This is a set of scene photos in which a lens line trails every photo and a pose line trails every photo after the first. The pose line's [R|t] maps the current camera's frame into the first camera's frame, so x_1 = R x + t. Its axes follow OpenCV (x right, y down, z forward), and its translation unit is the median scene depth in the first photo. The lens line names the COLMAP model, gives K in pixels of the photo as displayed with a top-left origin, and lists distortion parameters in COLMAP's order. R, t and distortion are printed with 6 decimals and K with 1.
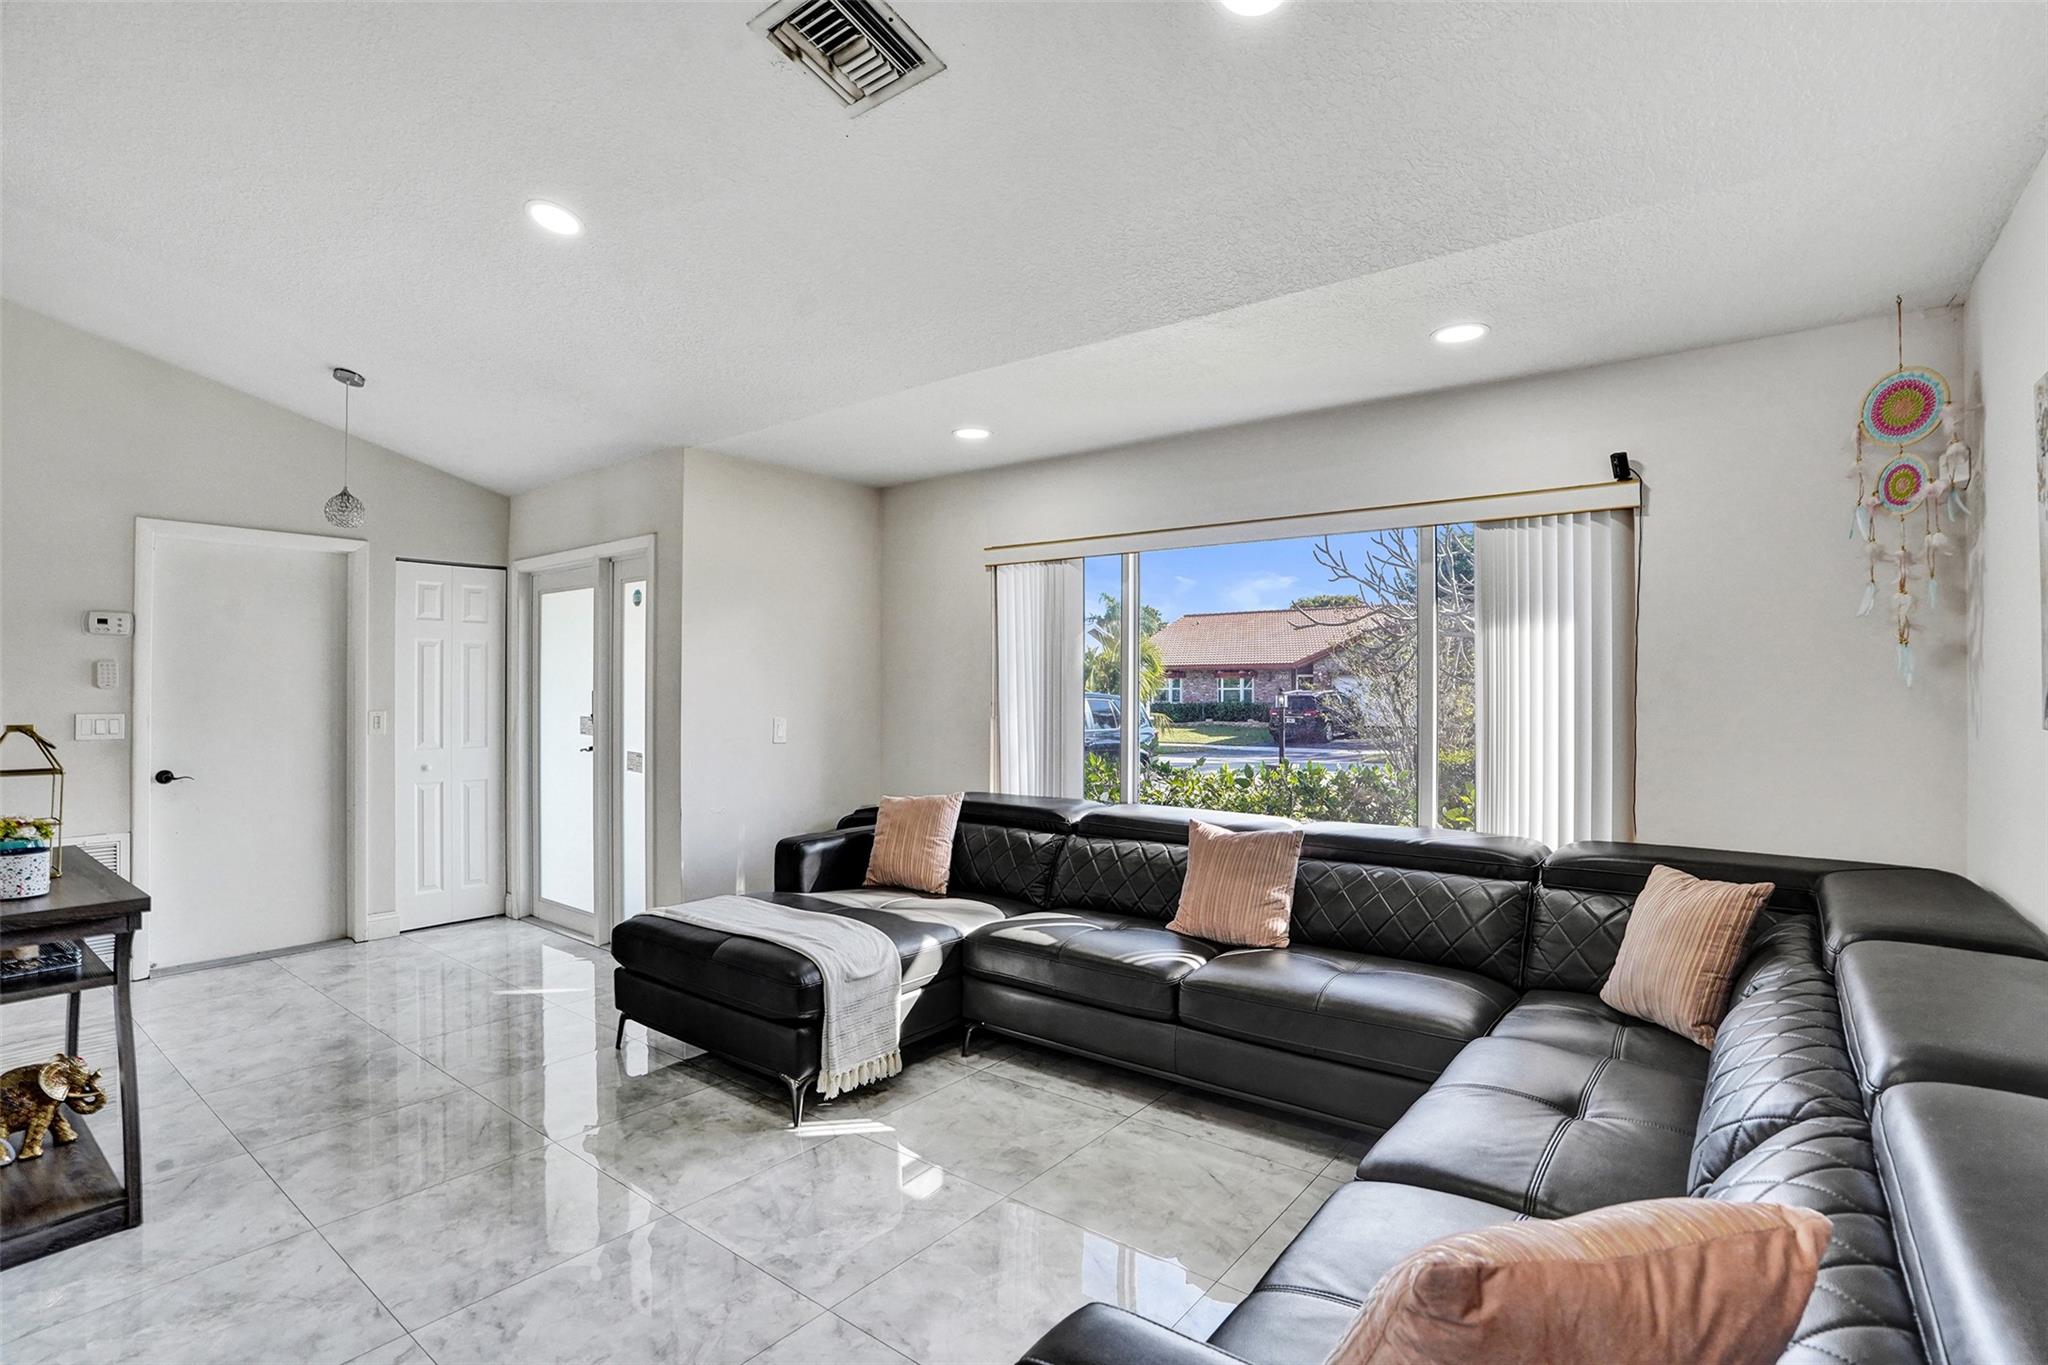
lens RADIAL K [[947.5, 0, 1028.2], [0, 947.5, 679.3], [0, 0, 1]] dist [-0.066619, 0.019298]
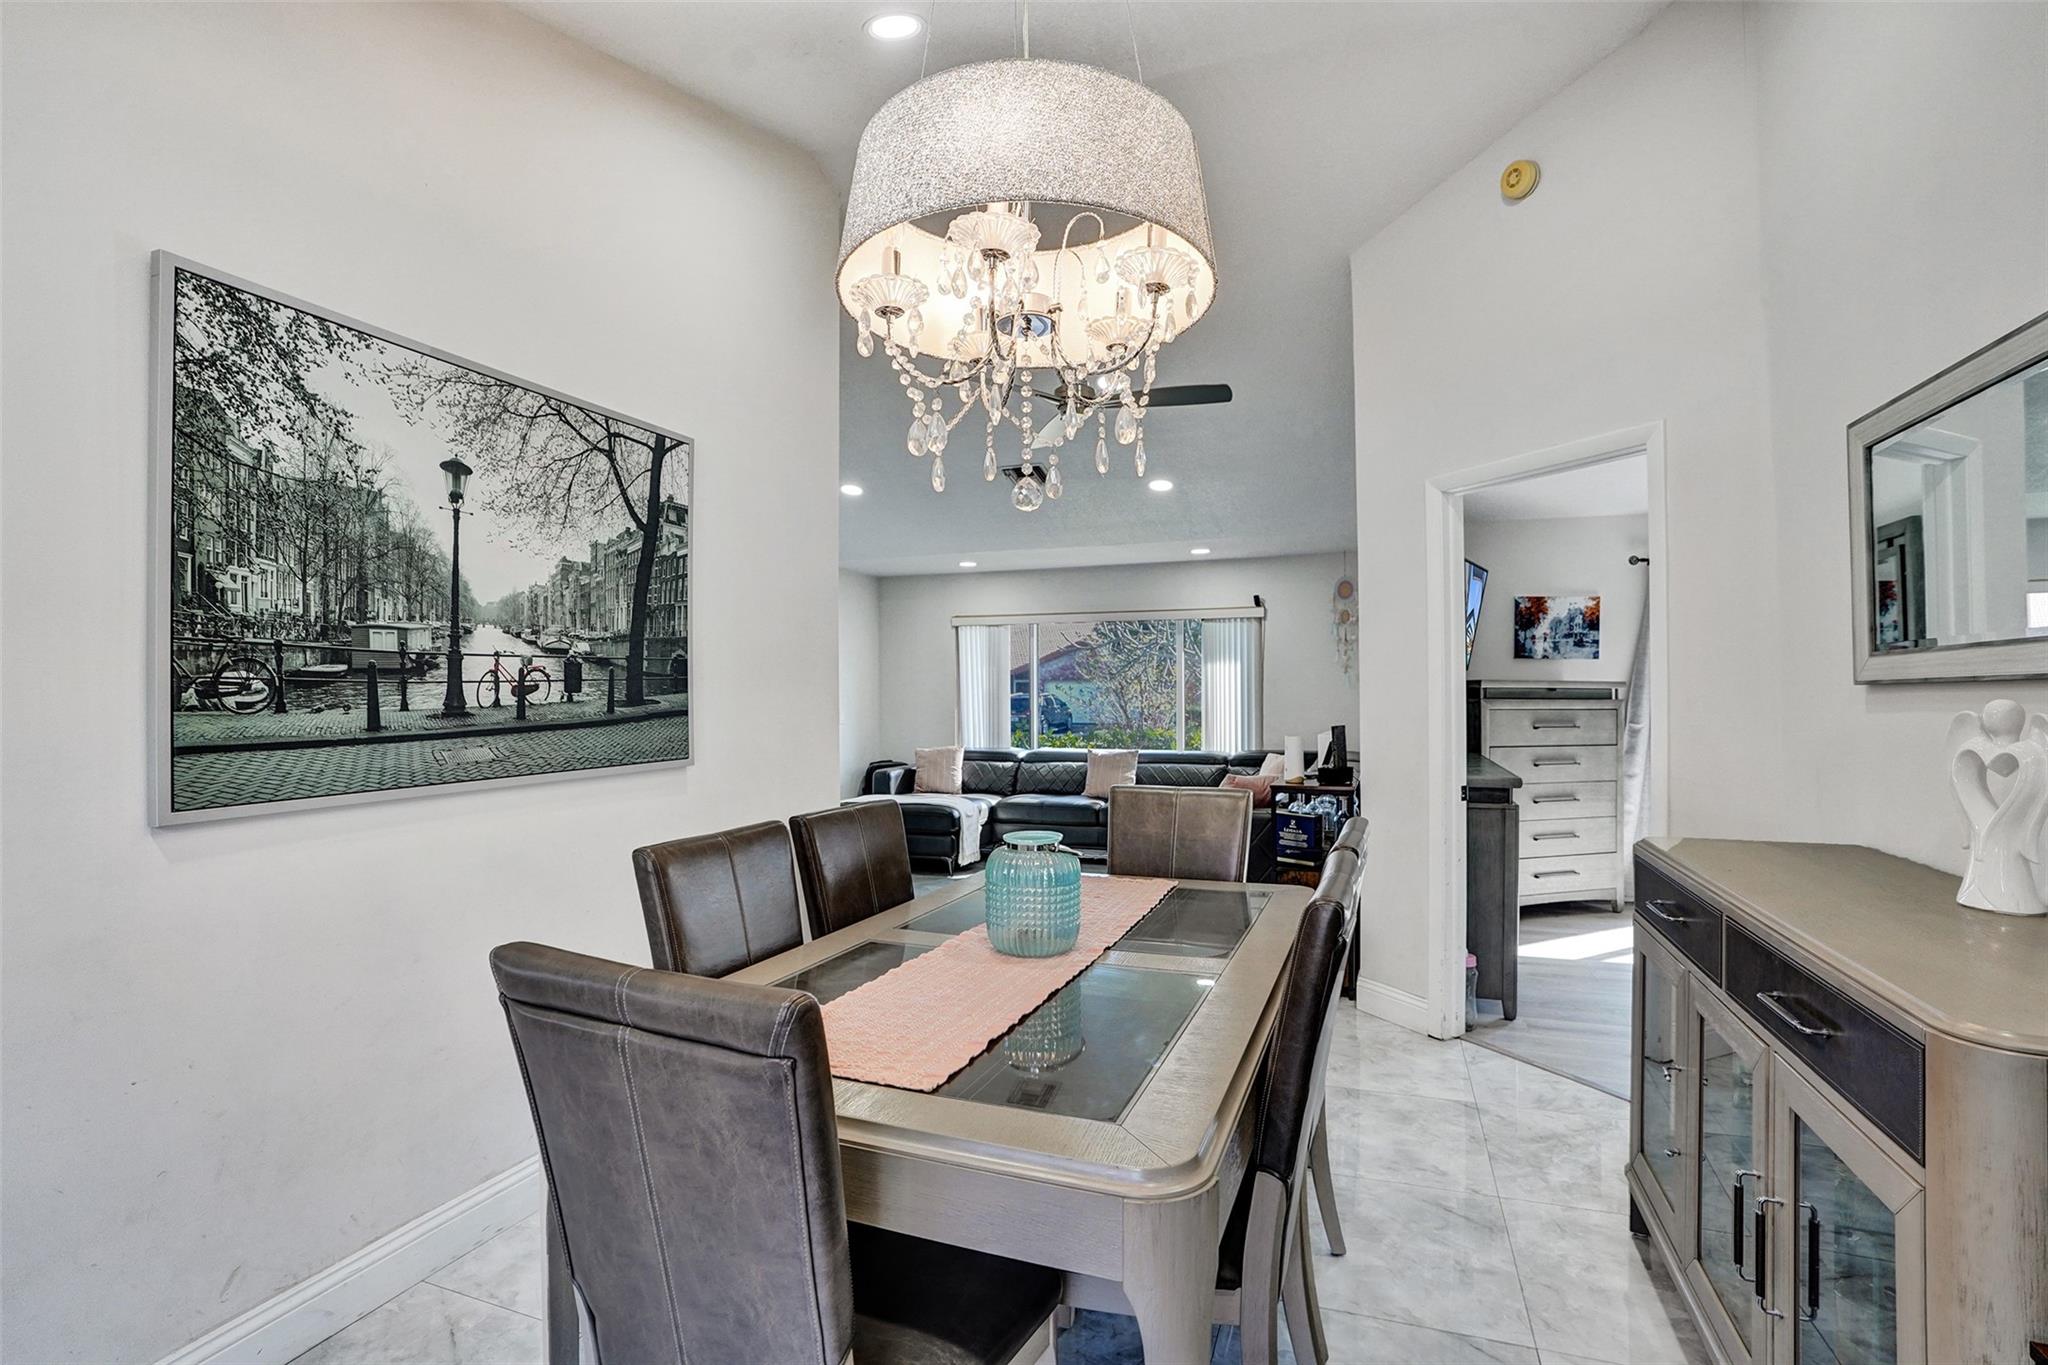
lens RADIAL K [[947.5, 0, 1020.3], [0, 947.5, 686.1], [0, 0, 1]] dist [-0.066619, 0.019298]
pose [[0.955732, -0.011541, 0.294011, -0.712949], [0.010170, 0.999929, 0.006190, -0.021208], [-0.294062, -0.002926, 0.955782, -1.233612]]
